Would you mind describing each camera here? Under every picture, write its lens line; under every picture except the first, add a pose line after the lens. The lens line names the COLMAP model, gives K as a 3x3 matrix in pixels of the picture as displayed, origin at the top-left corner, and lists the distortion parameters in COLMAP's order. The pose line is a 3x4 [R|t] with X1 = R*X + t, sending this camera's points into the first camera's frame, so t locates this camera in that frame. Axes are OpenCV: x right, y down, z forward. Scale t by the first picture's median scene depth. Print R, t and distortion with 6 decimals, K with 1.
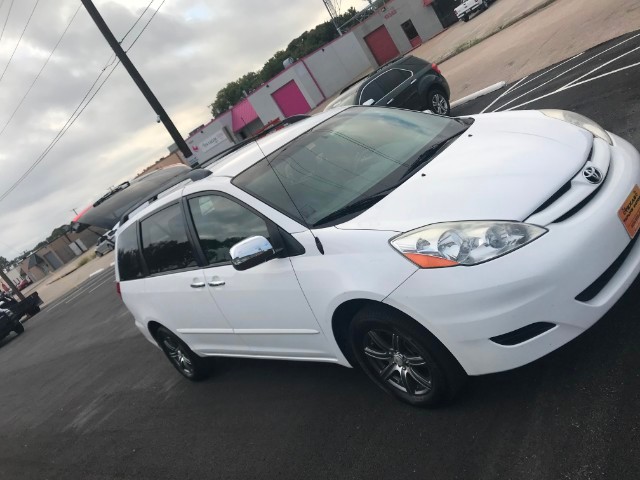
lens RADIAL K [[527.2, 0, 314.3], [0, 527.2, 230.8], [0, 0, 1]] dist [0.022272, -0.012102]
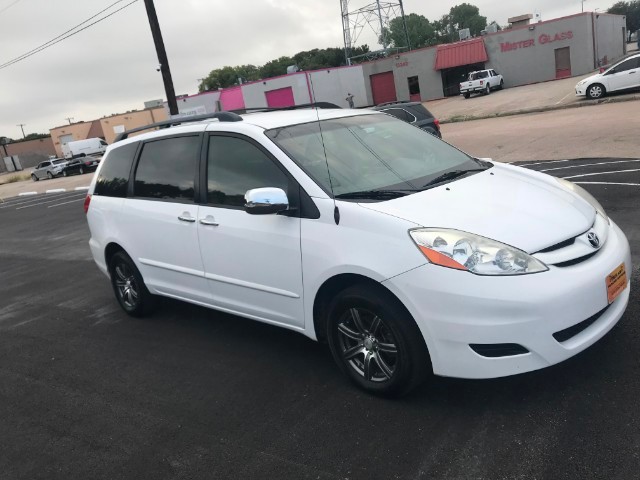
lens RADIAL K [[527.2, 0, 315.8], [0, 527.2, 228.1], [0, 0, 1]] dist [0.022272, -0.012102]
pose [[0.929267, 0.353926, 0.105830, -0.122749], [-0.349680, 0.935139, -0.056915, 0.118189], [-0.119110, 0.015883, 0.992754, -0.031615]]
